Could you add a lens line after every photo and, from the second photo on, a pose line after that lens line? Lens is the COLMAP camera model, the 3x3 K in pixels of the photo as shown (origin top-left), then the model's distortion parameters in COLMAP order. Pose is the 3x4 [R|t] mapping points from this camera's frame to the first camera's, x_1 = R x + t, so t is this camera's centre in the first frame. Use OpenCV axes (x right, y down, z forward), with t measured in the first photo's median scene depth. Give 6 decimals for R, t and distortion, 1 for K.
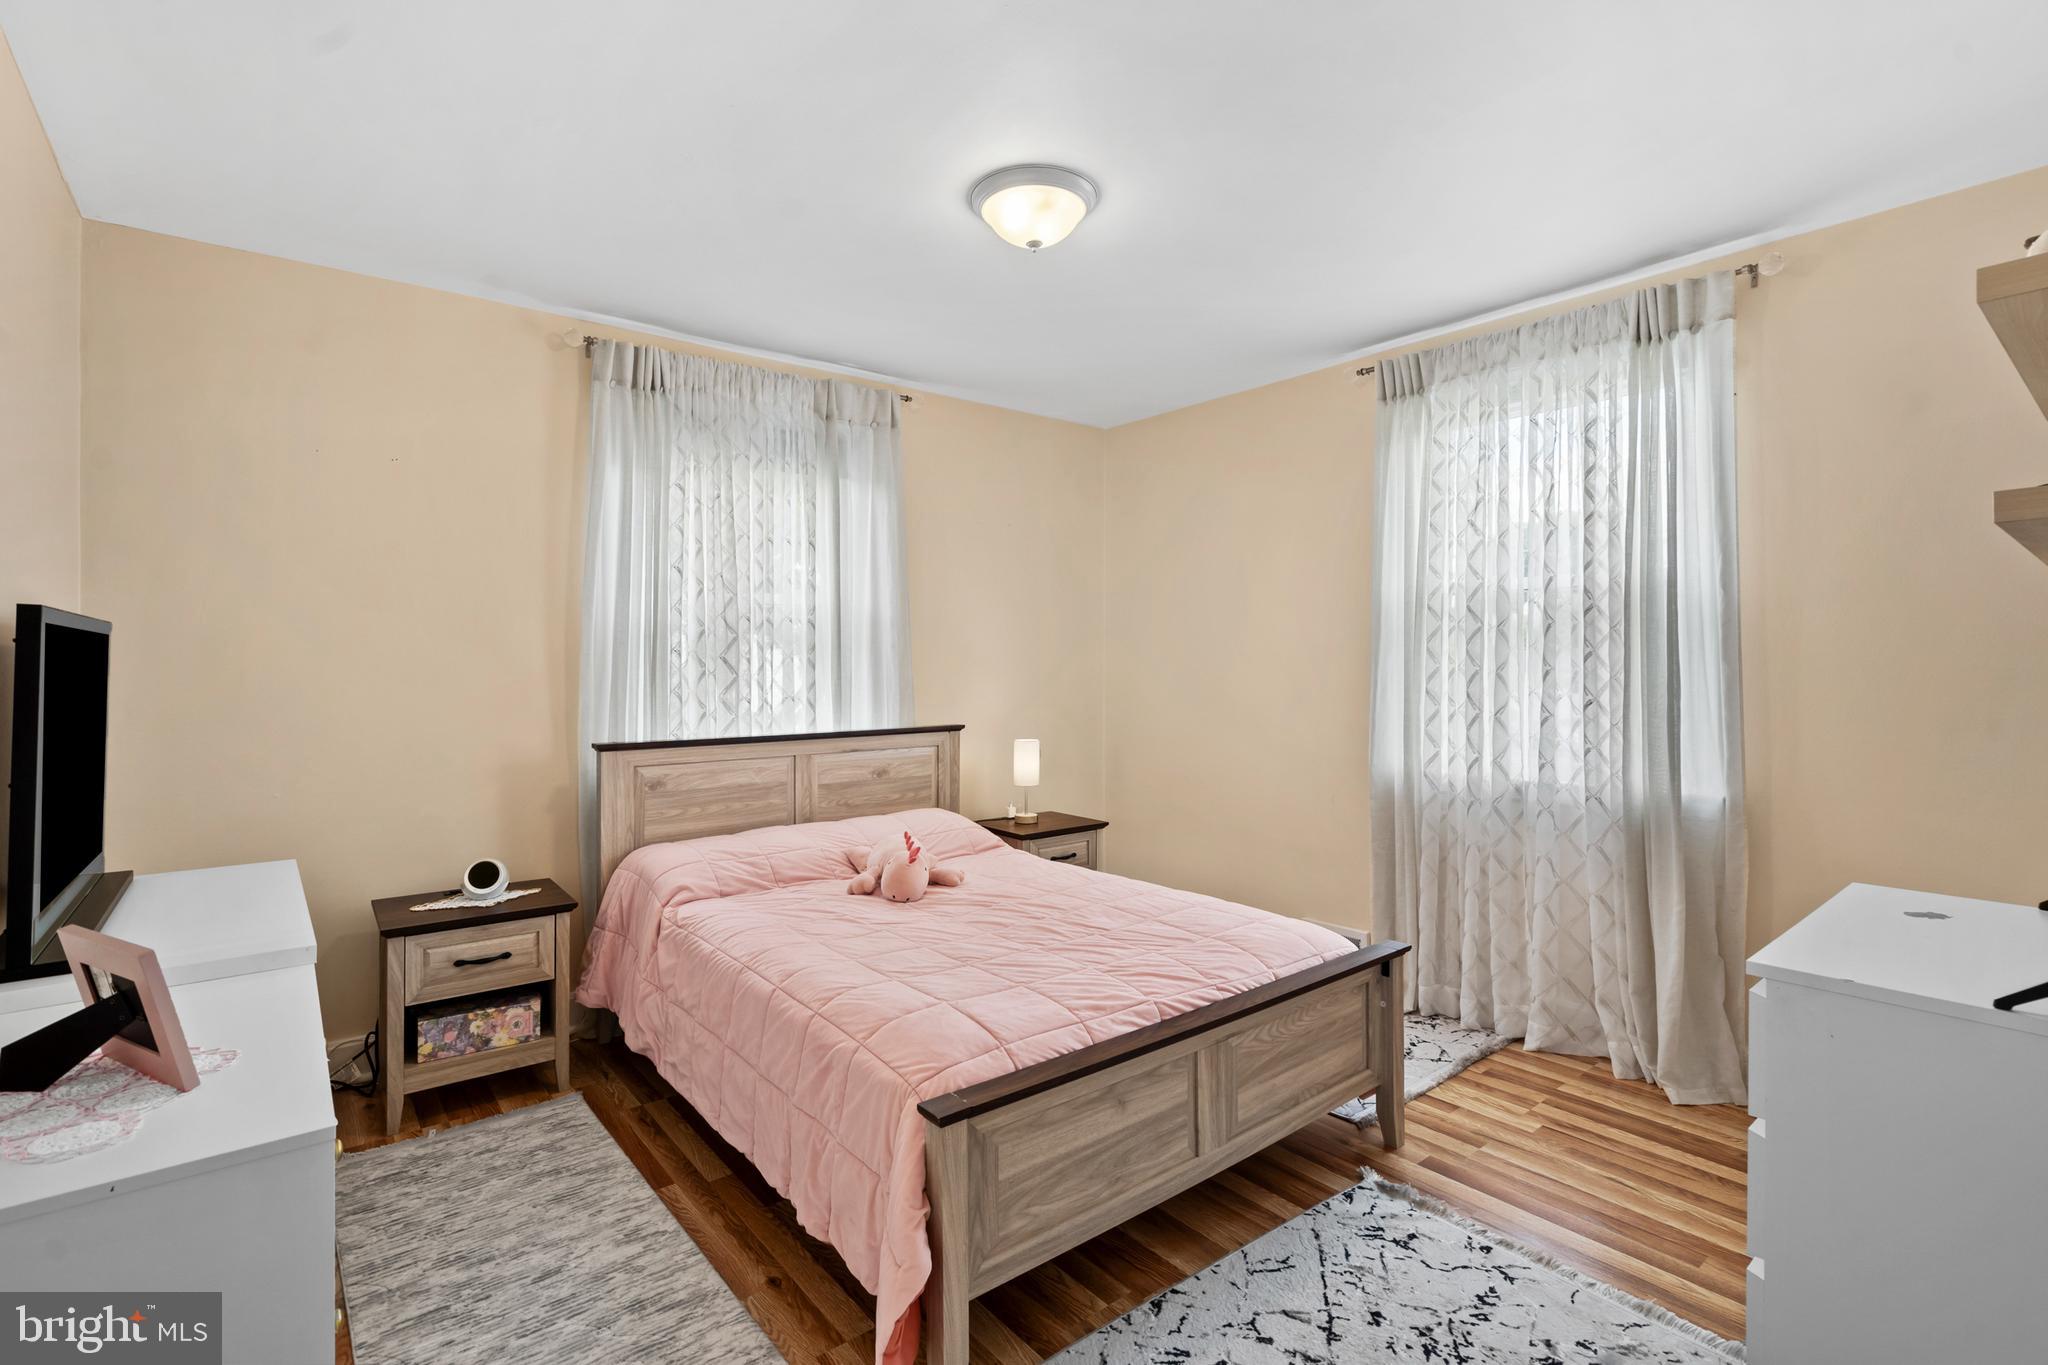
lens RADIAL K [[953.8, 0, 1019.8], [0, 953.8, 657.9], [0, 0, 1]] dist [-0.003066, -0.000084]
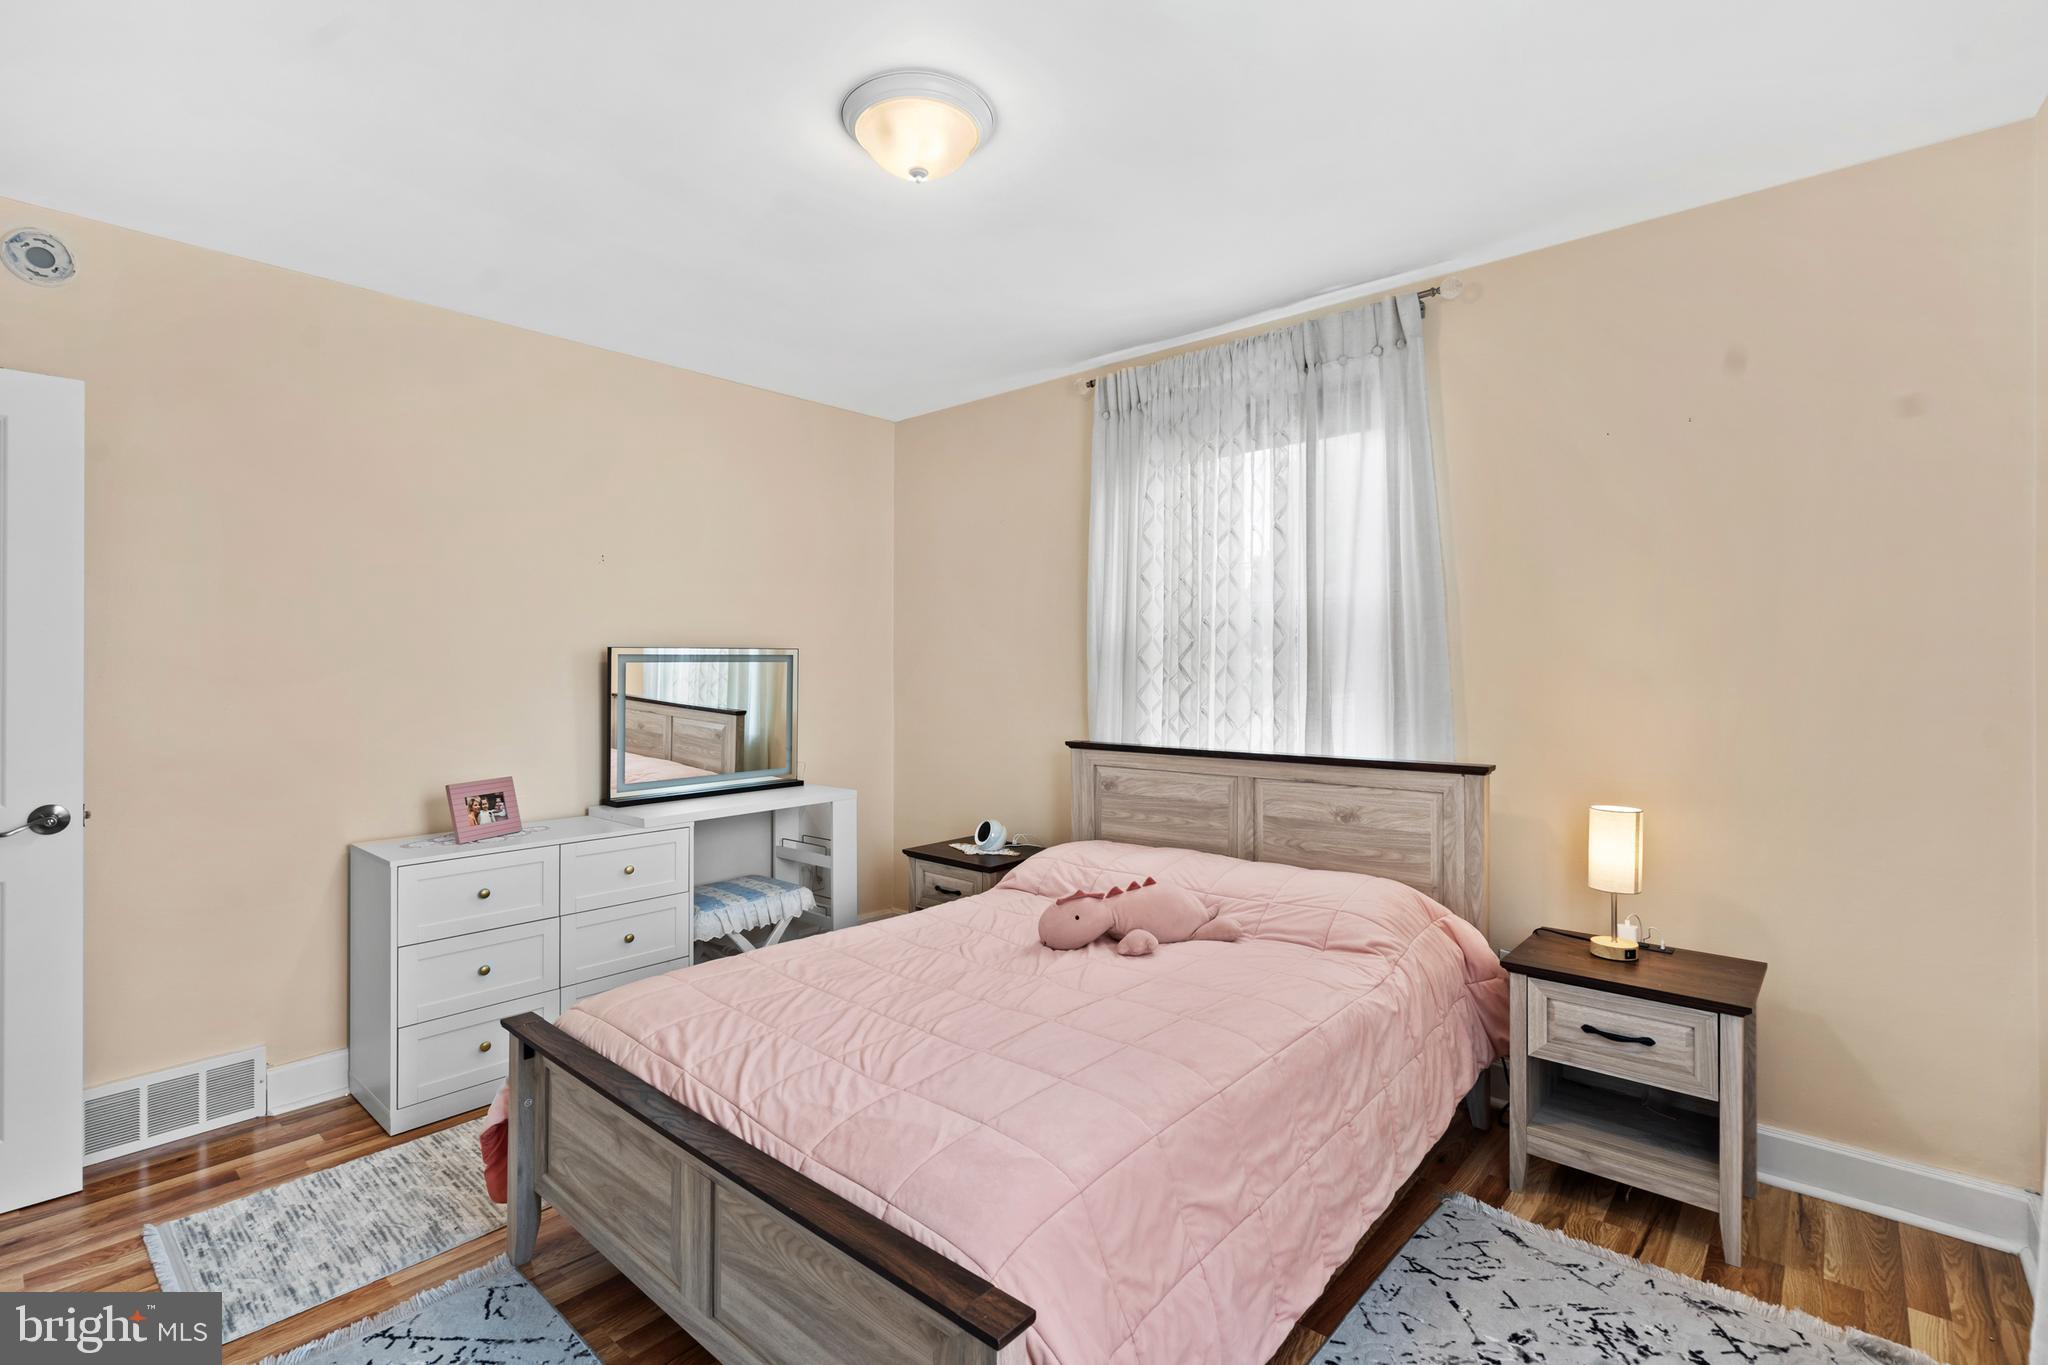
lens RADIAL K [[953.8, 0, 1019.8], [0, 953.8, 657.9], [0, 0, 1]] dist [-0.003066, -0.000084]
pose [[0.168655, -0.007631, -0.985646, 0.615787], [0.008323, 0.999945, -0.006317, -0.002263], [0.985640, -0.007138, 0.168710, 0.687052]]
